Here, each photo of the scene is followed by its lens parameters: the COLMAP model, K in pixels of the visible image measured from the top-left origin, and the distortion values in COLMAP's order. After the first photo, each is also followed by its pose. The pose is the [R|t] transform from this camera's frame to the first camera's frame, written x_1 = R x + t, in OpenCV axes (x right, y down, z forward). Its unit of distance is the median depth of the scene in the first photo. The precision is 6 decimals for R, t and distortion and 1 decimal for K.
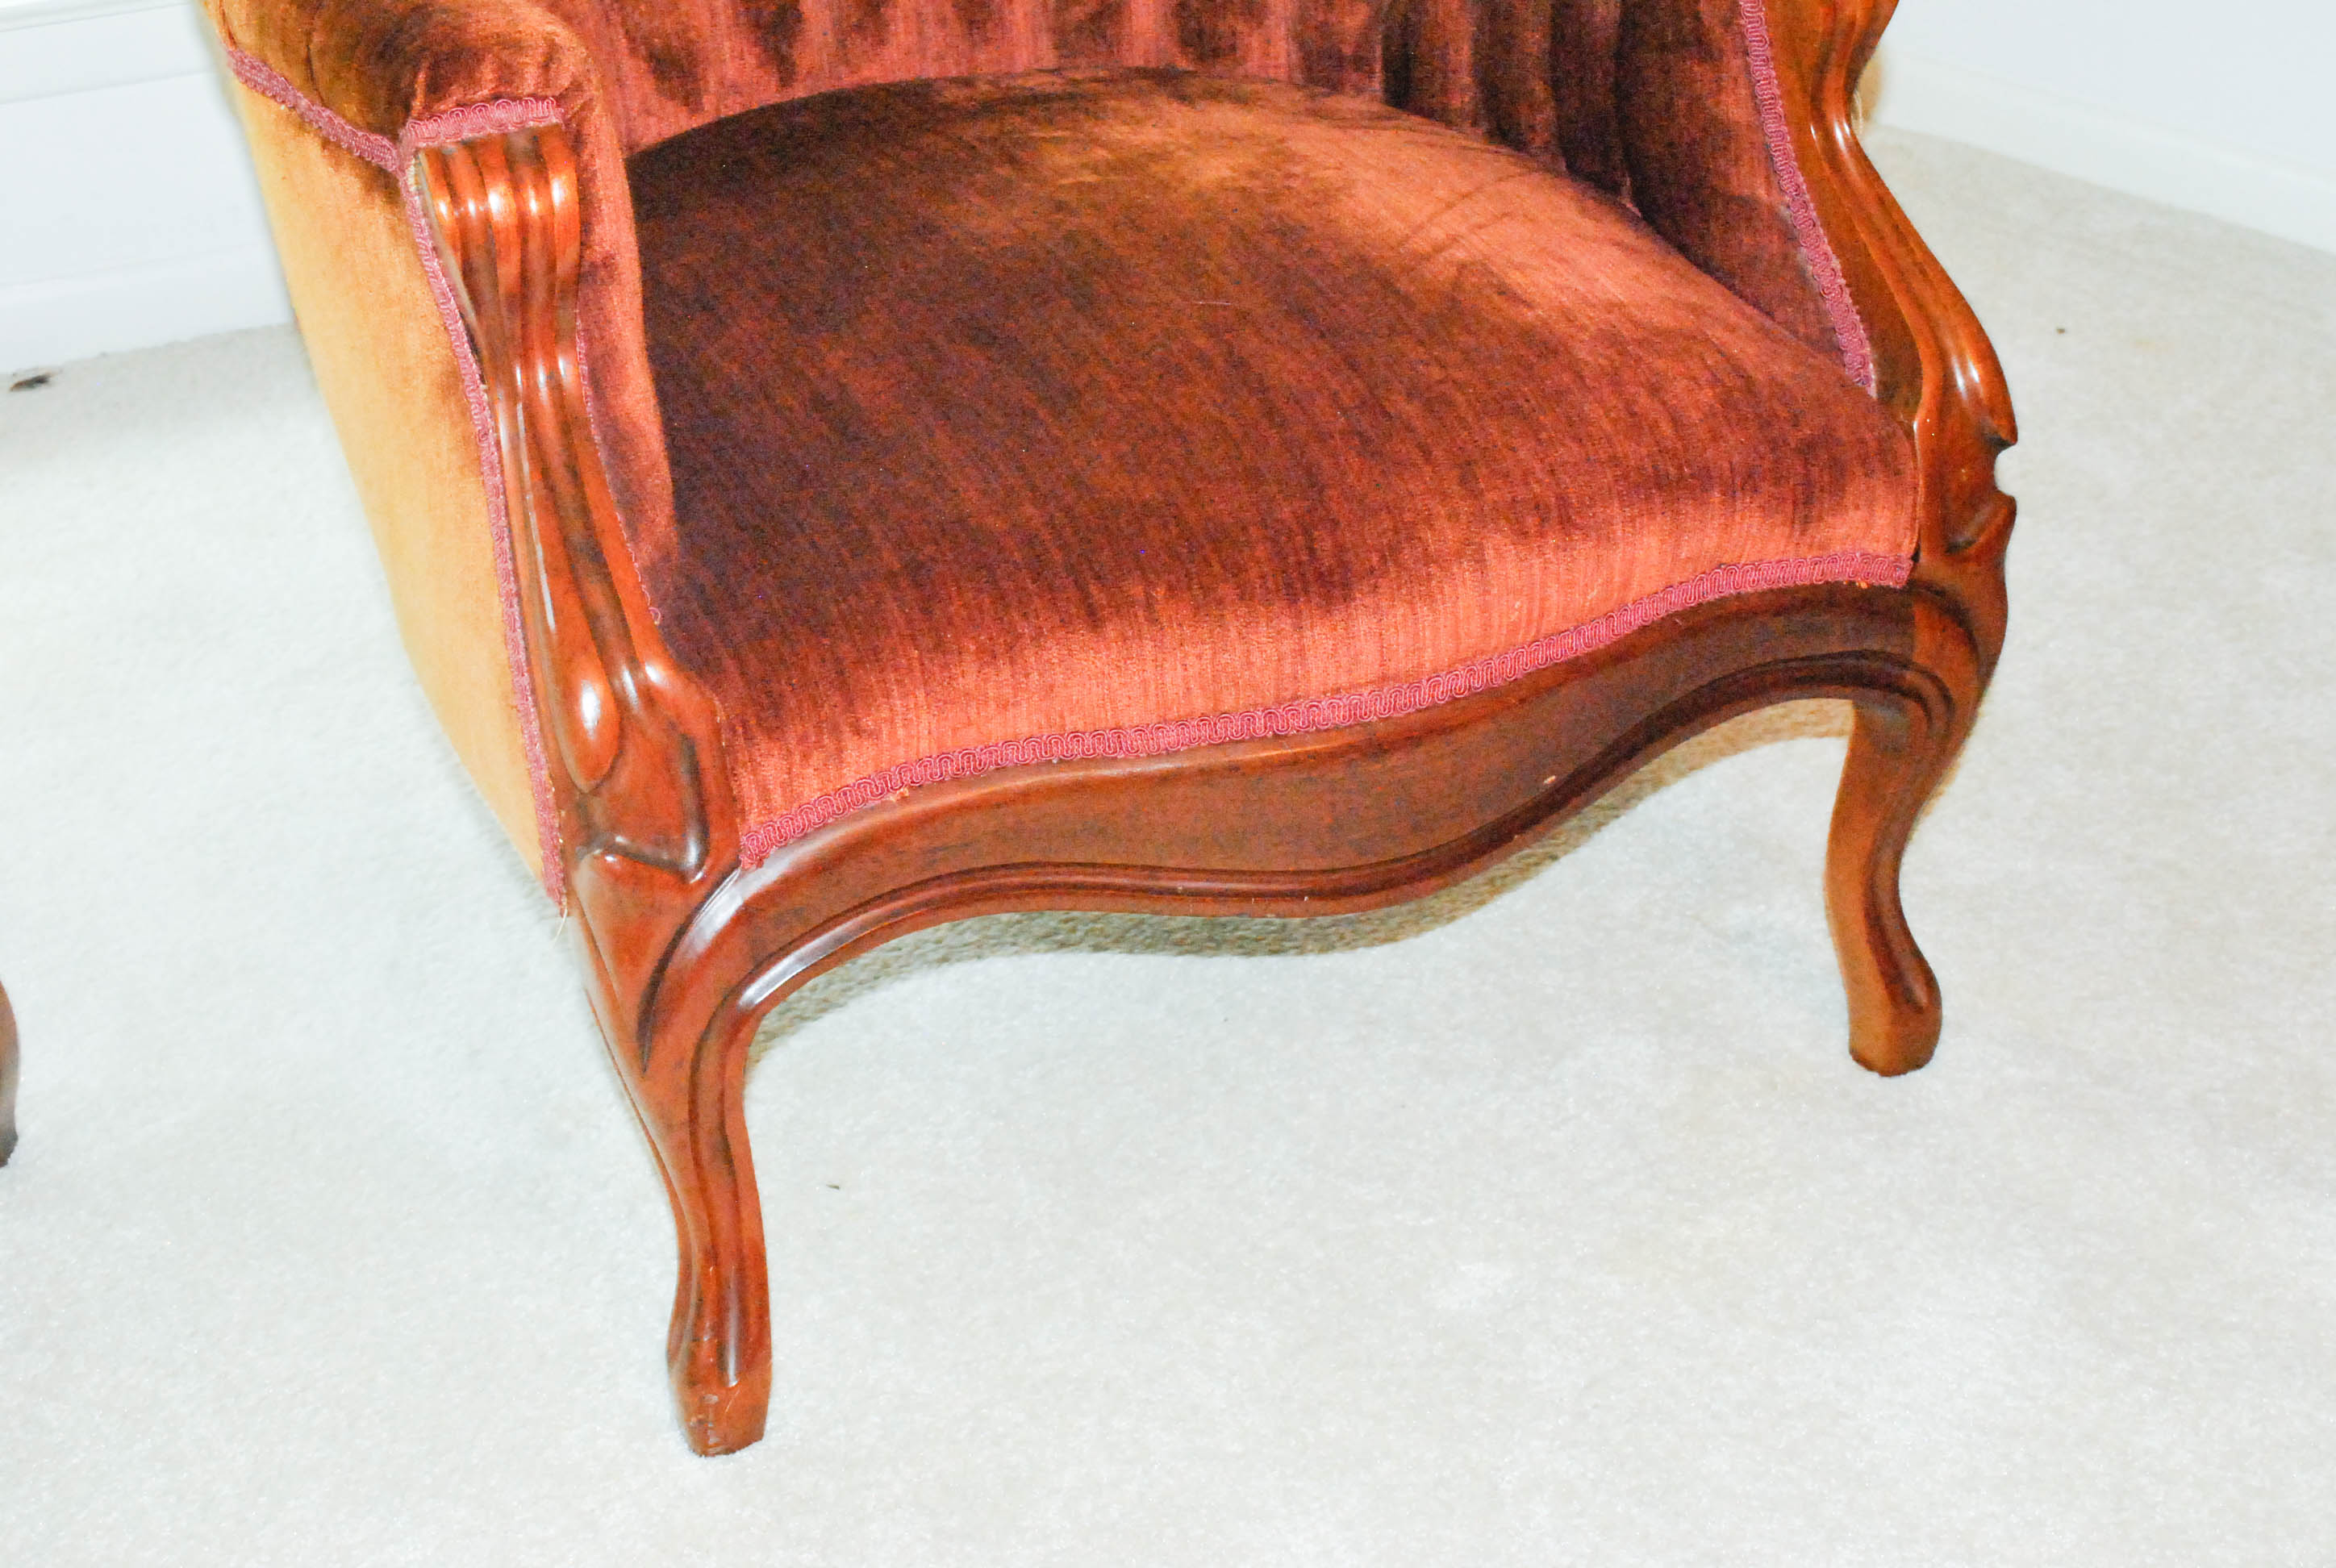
lens RADIAL K [[3228.6, 0, 1183.1], [0, 3228.6, 771.1], [0, 0, 1]] dist [-0.014016, 0.000000]
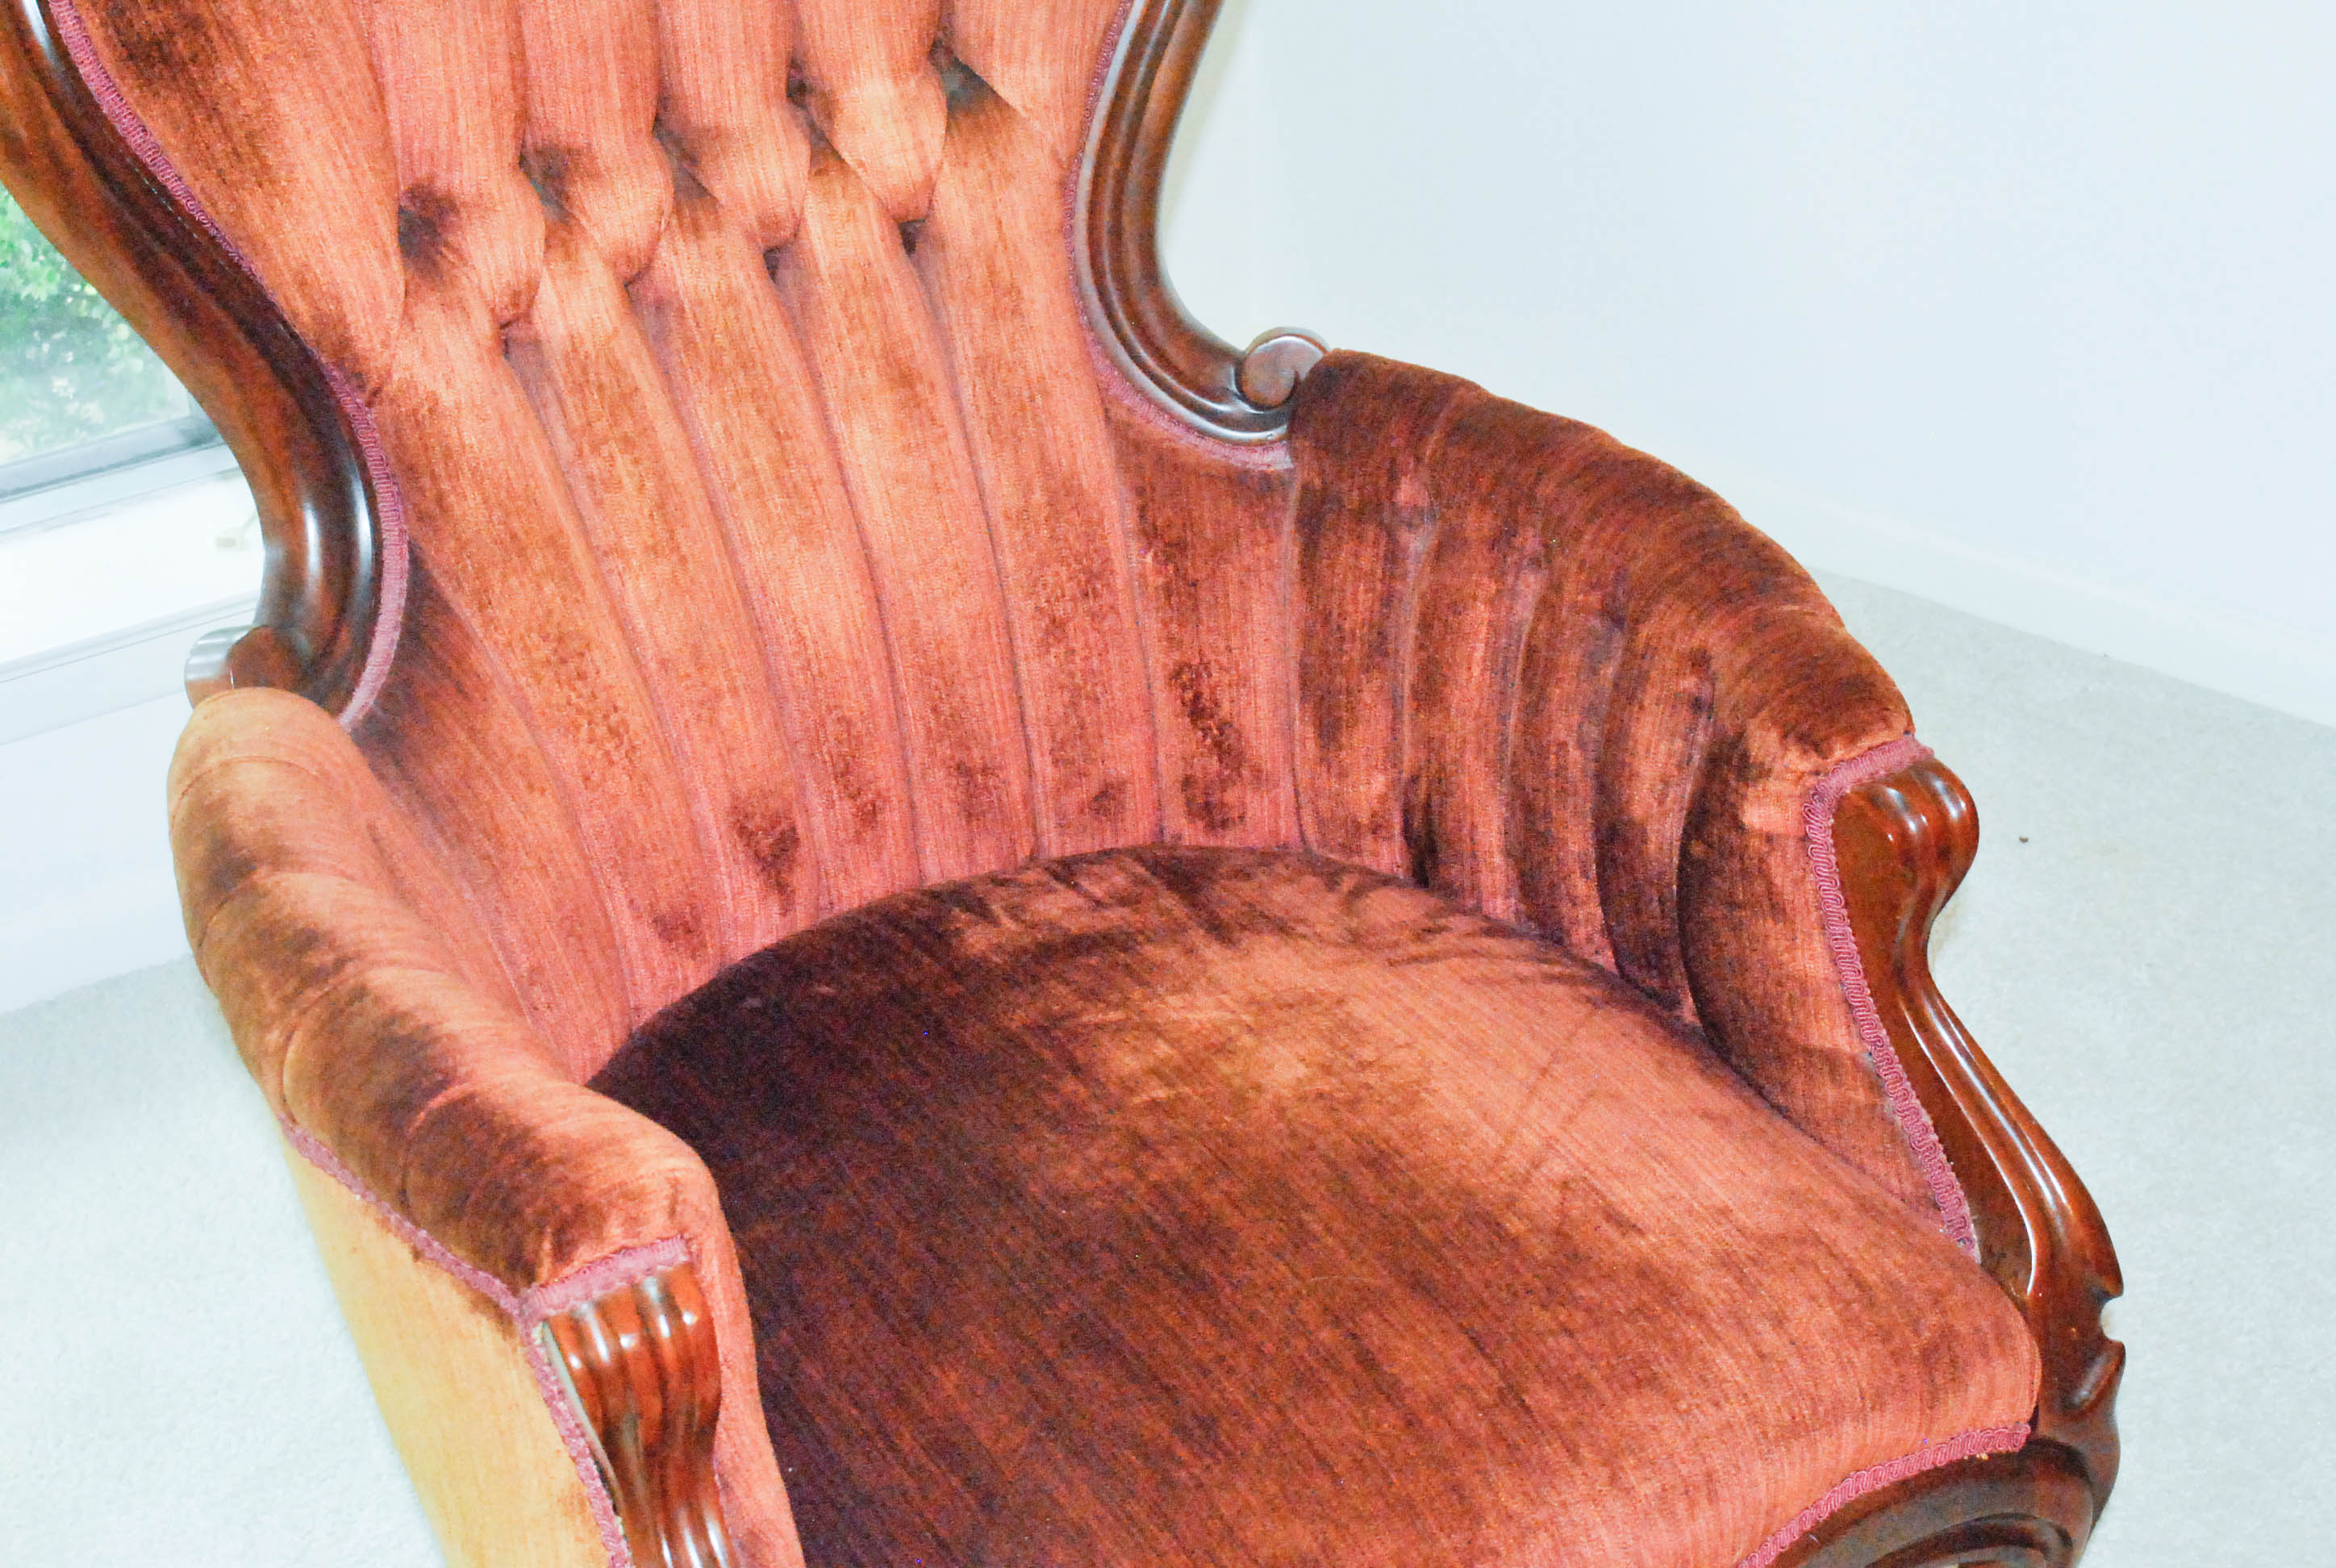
lens RADIAL K [[3458.3, 0, 1166.6], [0, 3458.3, 771.7], [0, 0, 1]] dist [-0.012036, 0.000000]
pose [[0.994267, -0.075675, 0.075546, -0.103738], [0.076259, 0.997076, -0.004883, -0.289680], [-0.074956, 0.010616, 0.997130, -0.032870]]
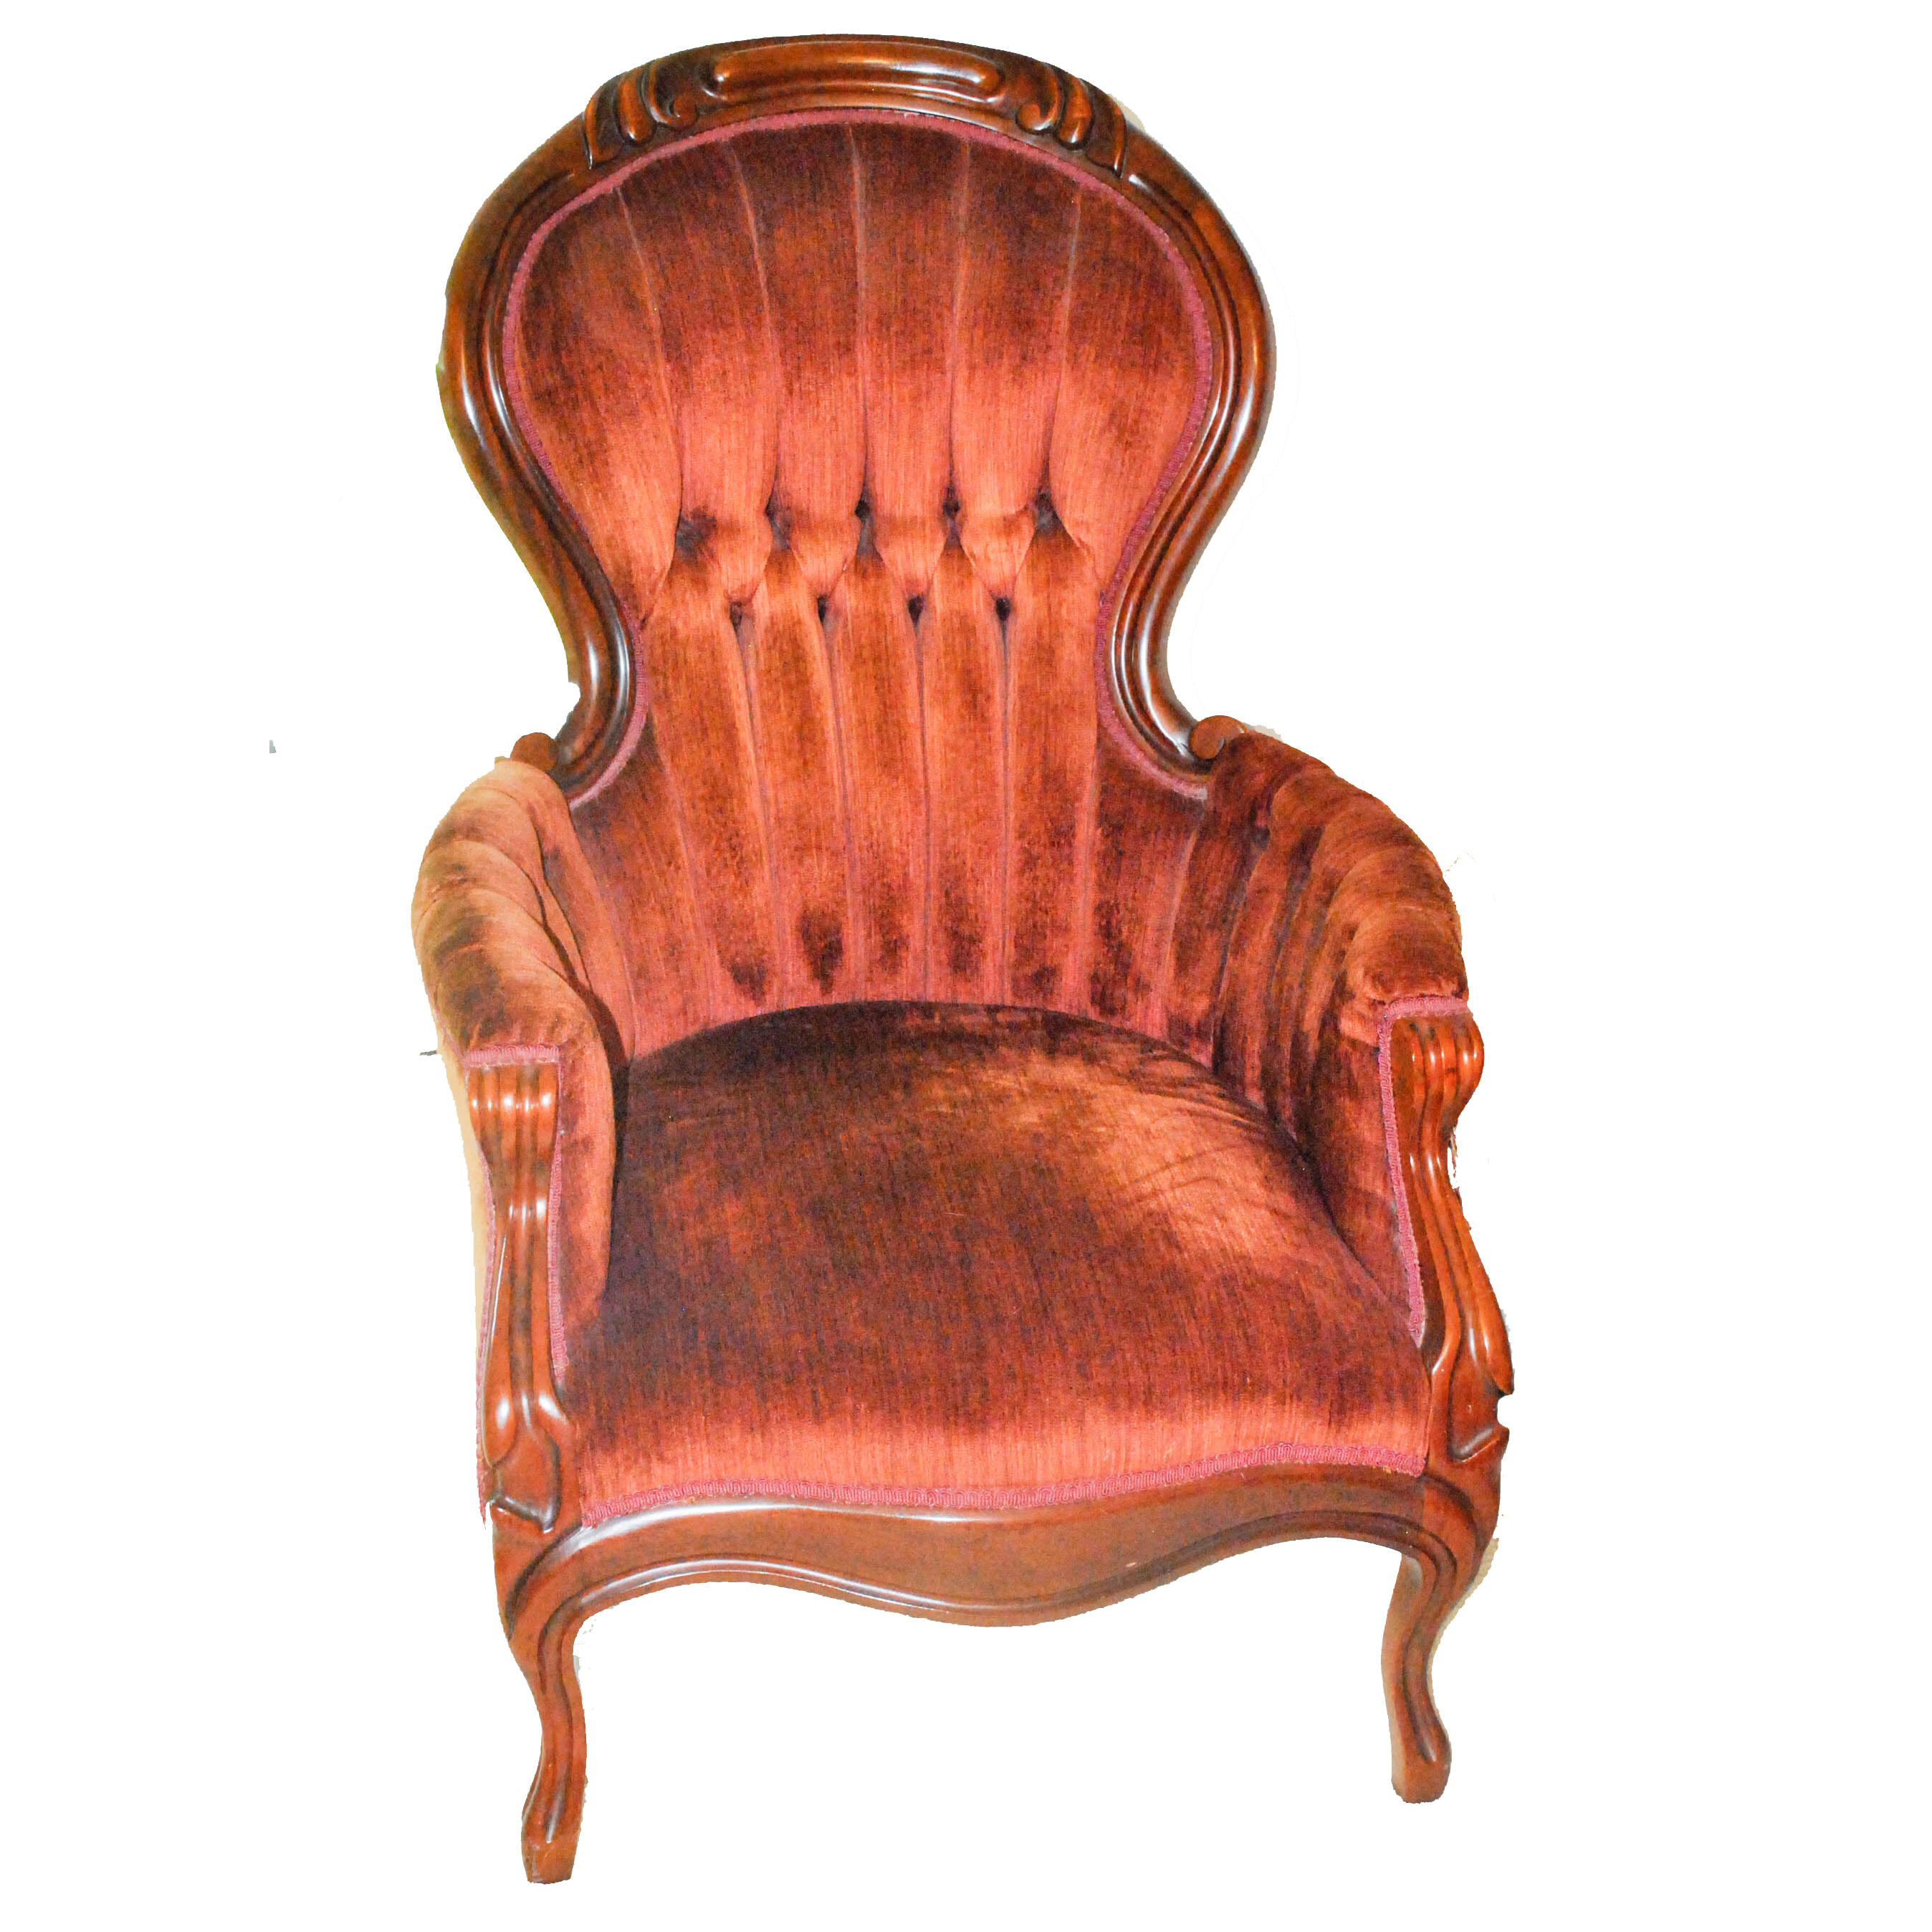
lens RADIAL K [[2590.7, 0, 952.4], [0, 2590.7, 977.7], [0, 0, 1]] dist [-0.045140, 0.000000]
pose [[0.958637, 0.151355, -0.241053, 0.280243], [-0.179253, 0.978886, -0.098233, -0.131102], [0.221095, 0.137380, 0.965528, -0.222079]]
